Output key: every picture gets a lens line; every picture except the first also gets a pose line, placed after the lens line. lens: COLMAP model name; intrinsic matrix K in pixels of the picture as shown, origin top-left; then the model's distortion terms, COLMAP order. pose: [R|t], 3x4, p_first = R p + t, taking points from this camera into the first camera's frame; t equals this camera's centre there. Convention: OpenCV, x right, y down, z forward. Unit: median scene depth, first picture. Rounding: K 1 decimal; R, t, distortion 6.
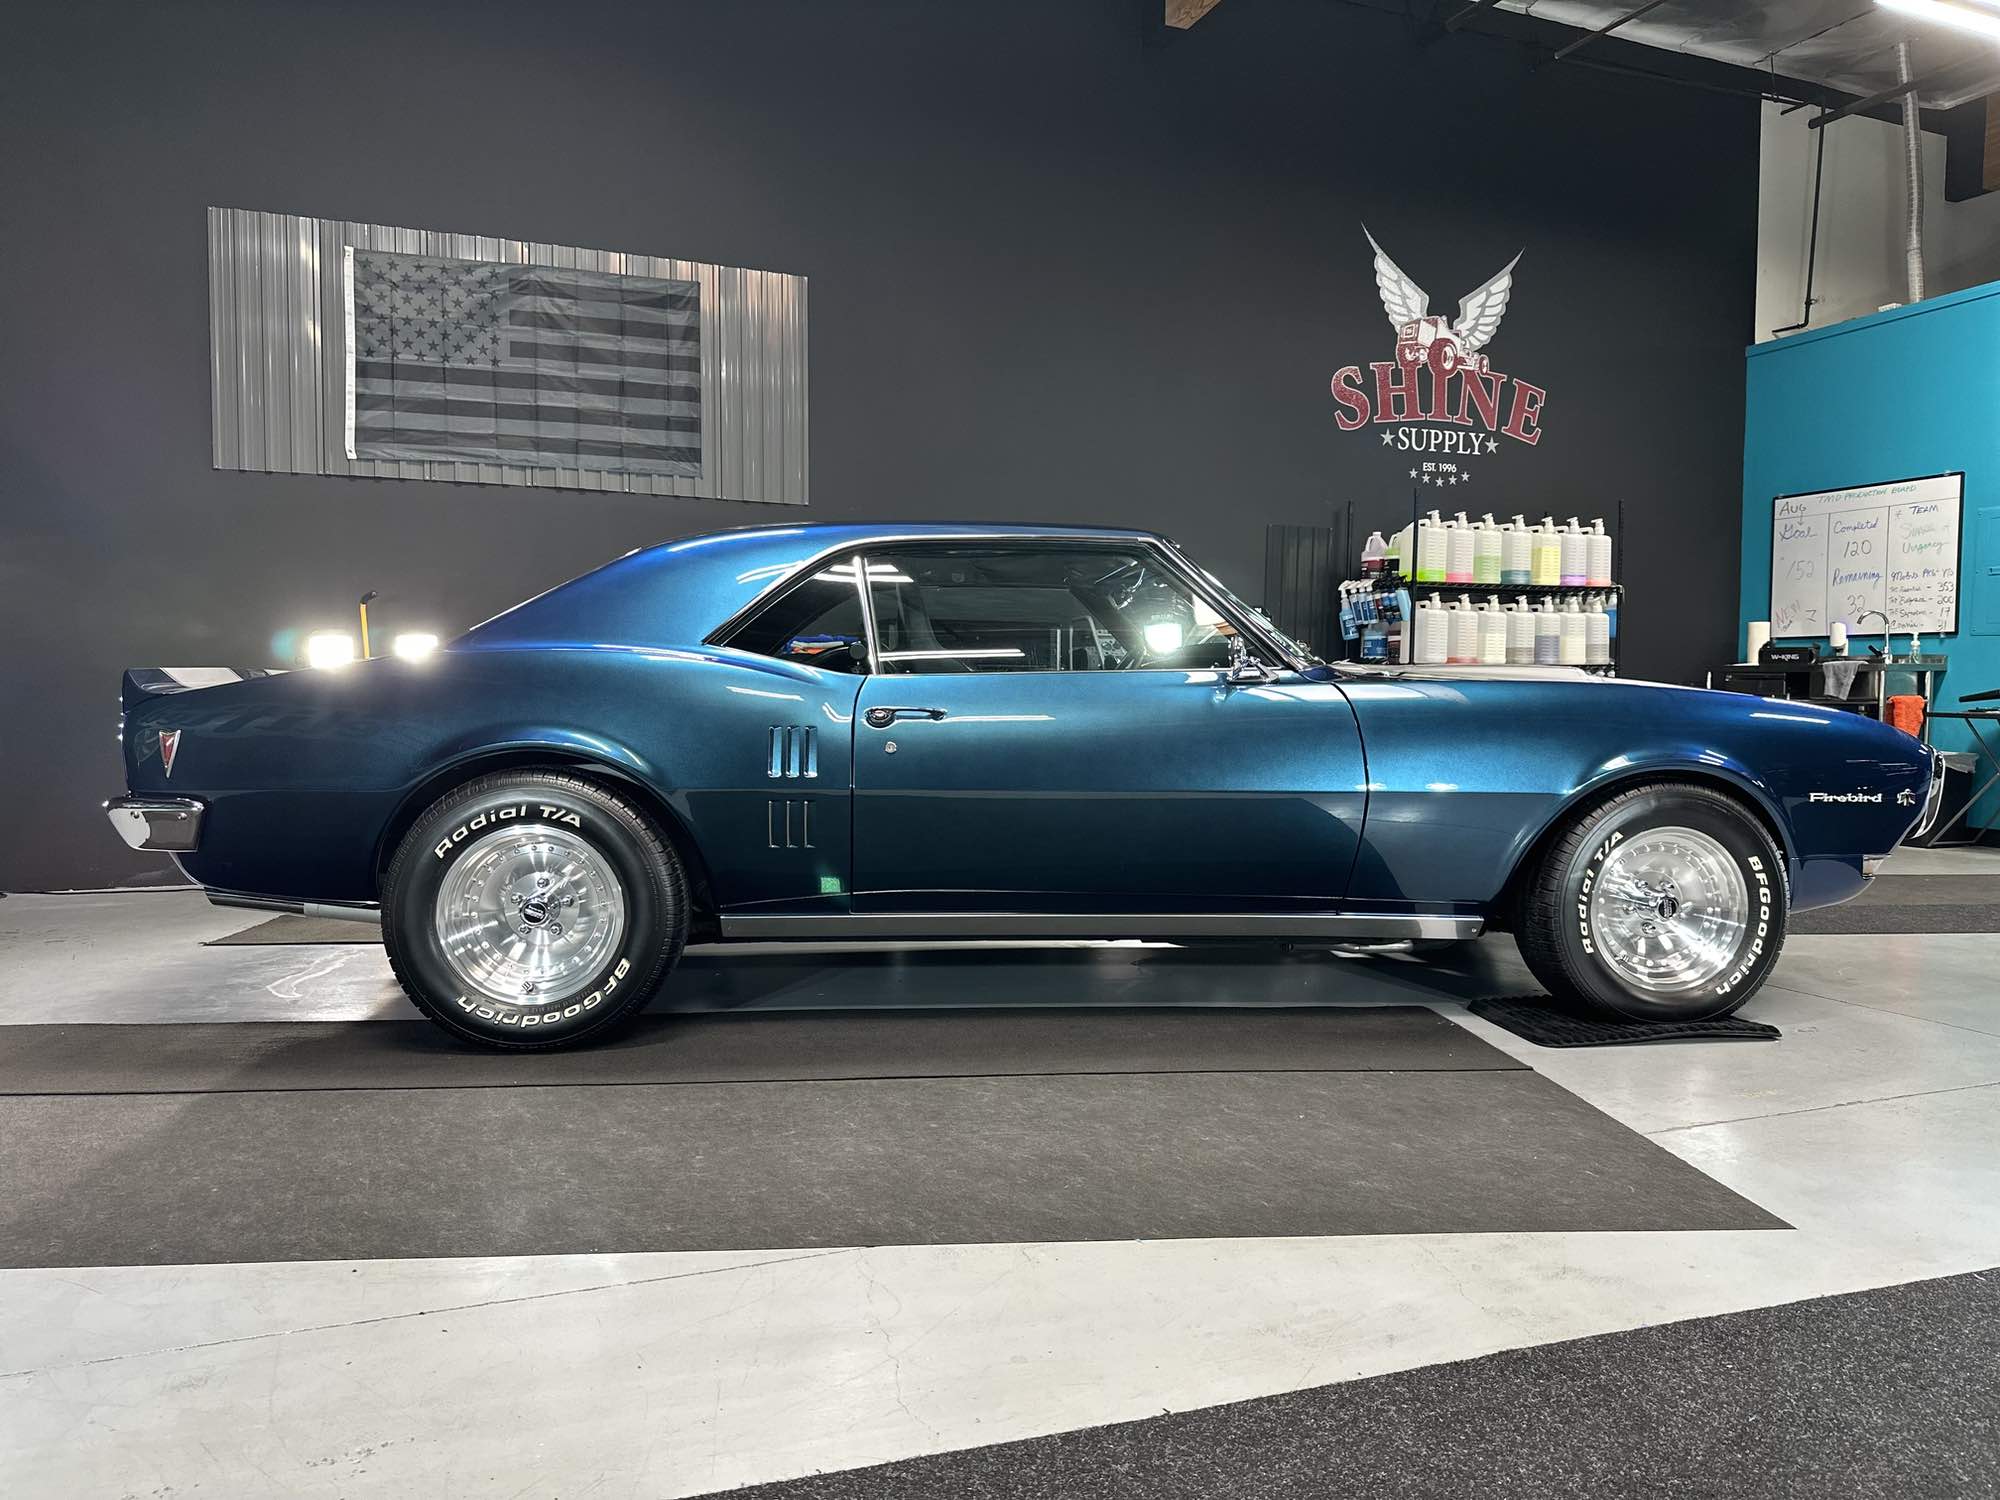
lens RADIAL K [[1392.5, 0, 1000.0], [0, 1392.5, 750.0], [0, 0, 1]] dist [0.008449, -0.002021]
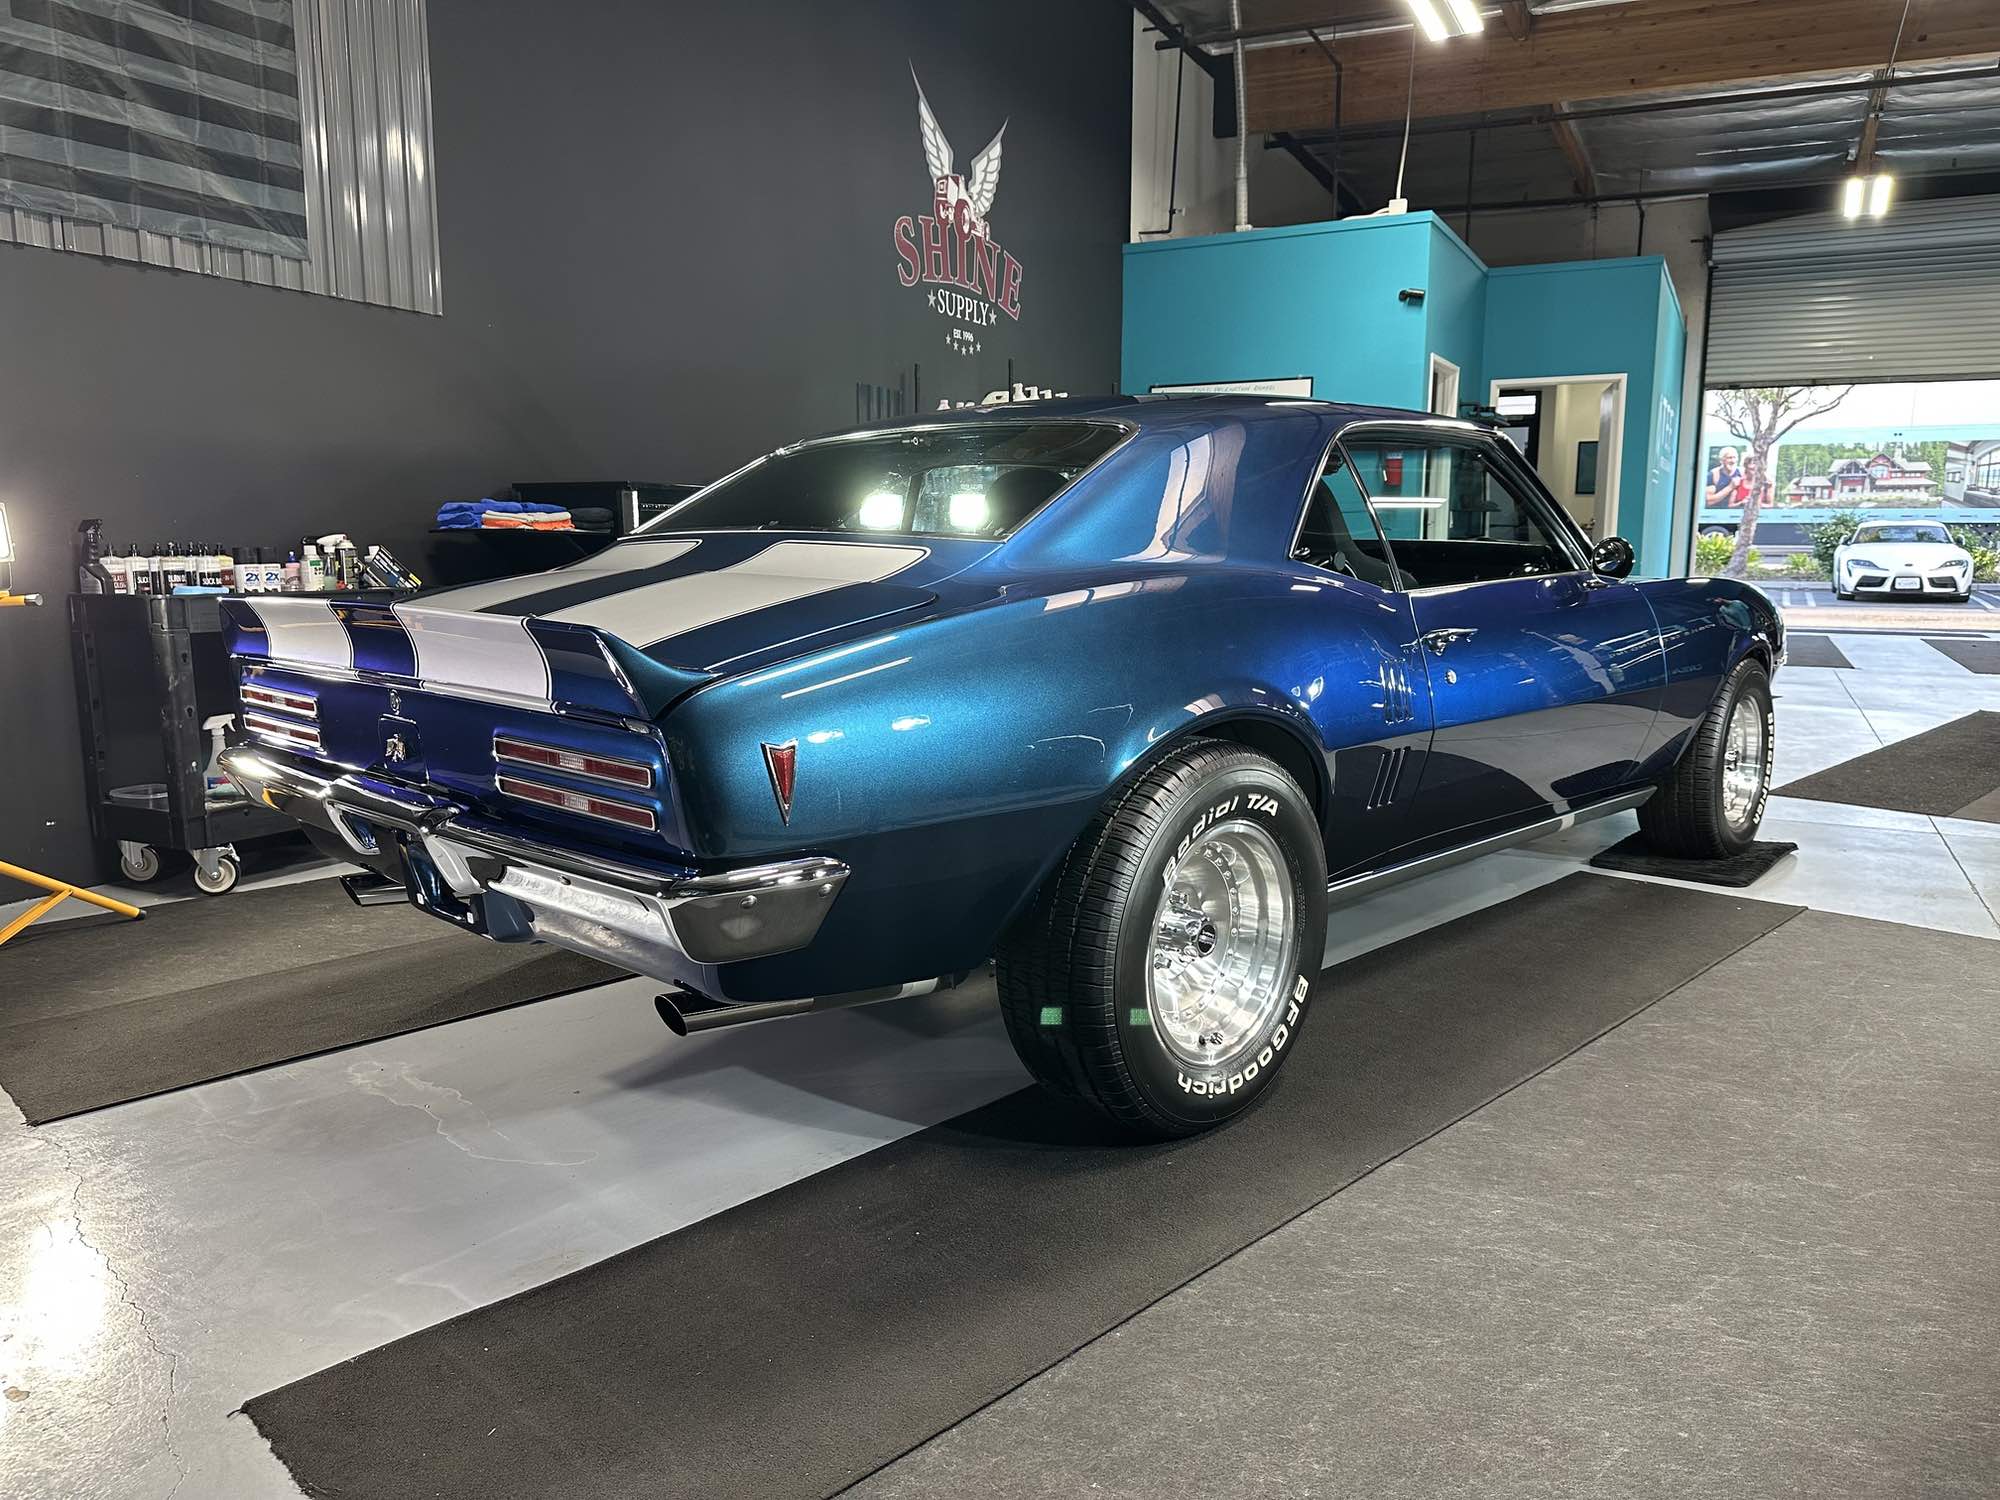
lens RADIAL K [[1408.1, 0, 1000.0], [0, 1408.1, 750.0], [0, 0, 1]] dist [0.066166, -0.105176]
pose [[0.758318, -0.096660, 0.644679, -0.342786], [0.026348, 0.992682, 0.117845, -0.027766], [-0.651352, -0.072378, 0.755316, 0.201379]]
